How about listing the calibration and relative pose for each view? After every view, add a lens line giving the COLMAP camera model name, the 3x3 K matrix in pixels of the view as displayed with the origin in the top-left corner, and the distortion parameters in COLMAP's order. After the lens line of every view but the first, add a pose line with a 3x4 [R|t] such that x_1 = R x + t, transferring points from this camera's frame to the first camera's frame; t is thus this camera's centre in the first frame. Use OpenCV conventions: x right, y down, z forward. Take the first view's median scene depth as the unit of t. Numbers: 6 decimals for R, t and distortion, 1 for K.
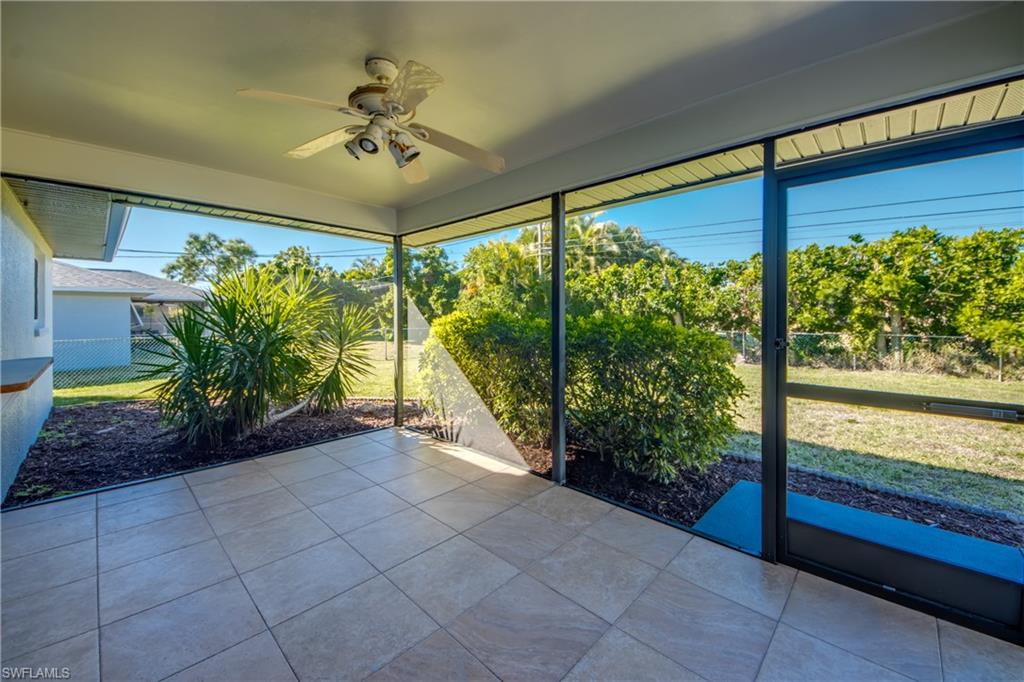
lens RADIAL K [[387.0, 0, 509.9], [0, 387.0, 316.5], [0, 0, 1]] dist [0.027274, -0.019019]
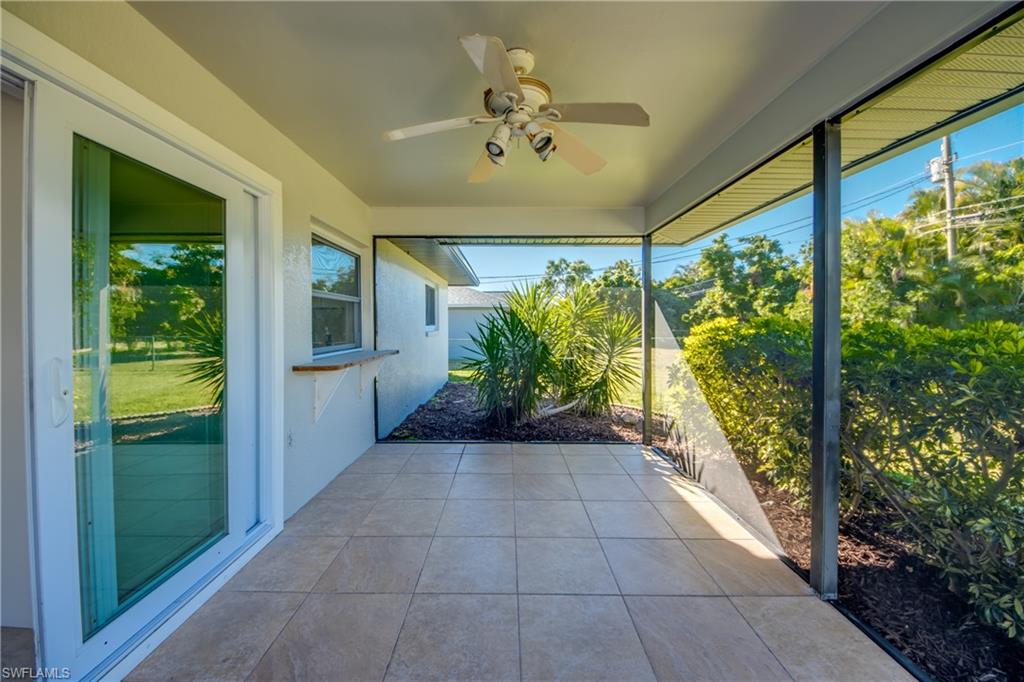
lens RADIAL K [[383.9, 0, 511.2], [0, 383.9, 326.1], [0, 0, 1]] dist [0.029591, -0.023755]
pose [[0.689302, 0.005378, -0.724454, 0.121313], [-0.001556, 0.999981, 0.005943, -0.000784], [0.724473, -0.002969, 0.689297, 0.120350]]
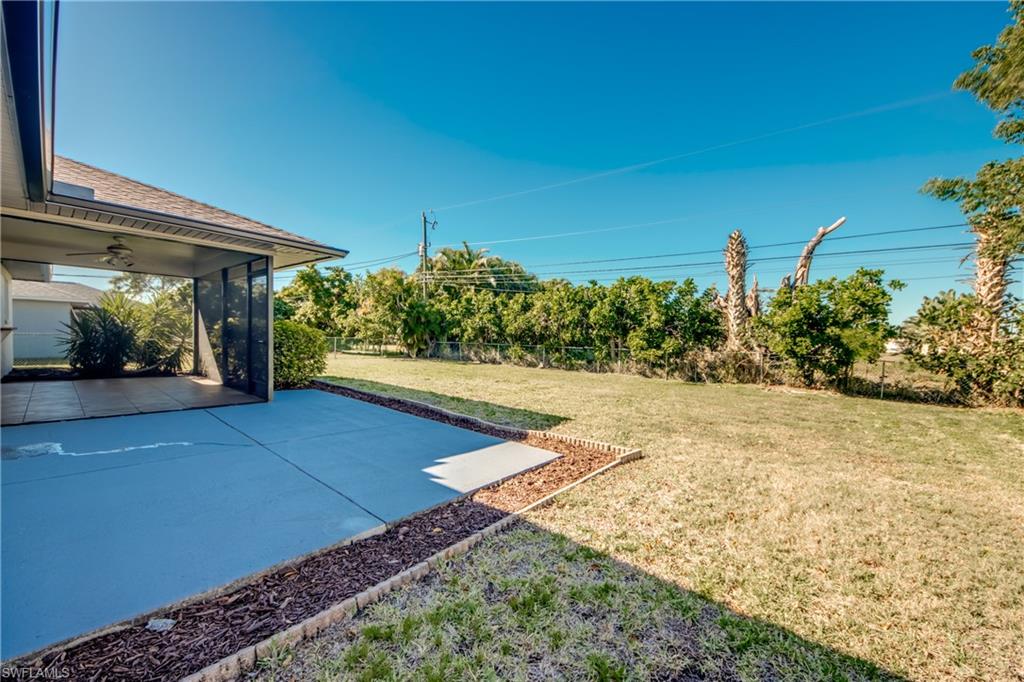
lens RADIAL K [[398.1, 0, 518.5], [0, 398.1, 352.9], [0, 0, 1]] dist [0.030958, -0.017667]
pose [[0.998607, 0.029318, 0.043858, 1.057389], [-0.030882, 0.998895, 0.035429, 0.037102], [-0.042771, -0.036734, 0.998409, -0.934148]]
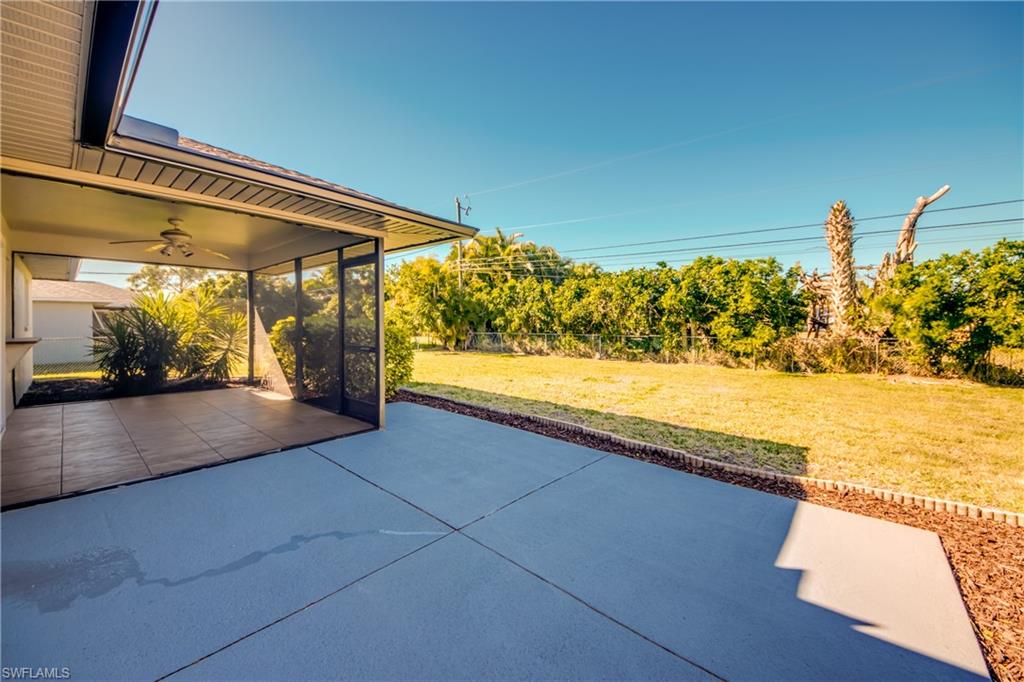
lens RADIAL K [[390.3, 0, 515.4], [0, 390.3, 326.1], [0, 0, 1]] dist [0.029842, -0.018955]
pose [[0.999231, 0.003008, 0.039082, 0.645689], [-0.003185, 0.999985, 0.004486, 0.011724], [-0.039068, -0.004607, 0.999226, -0.605184]]
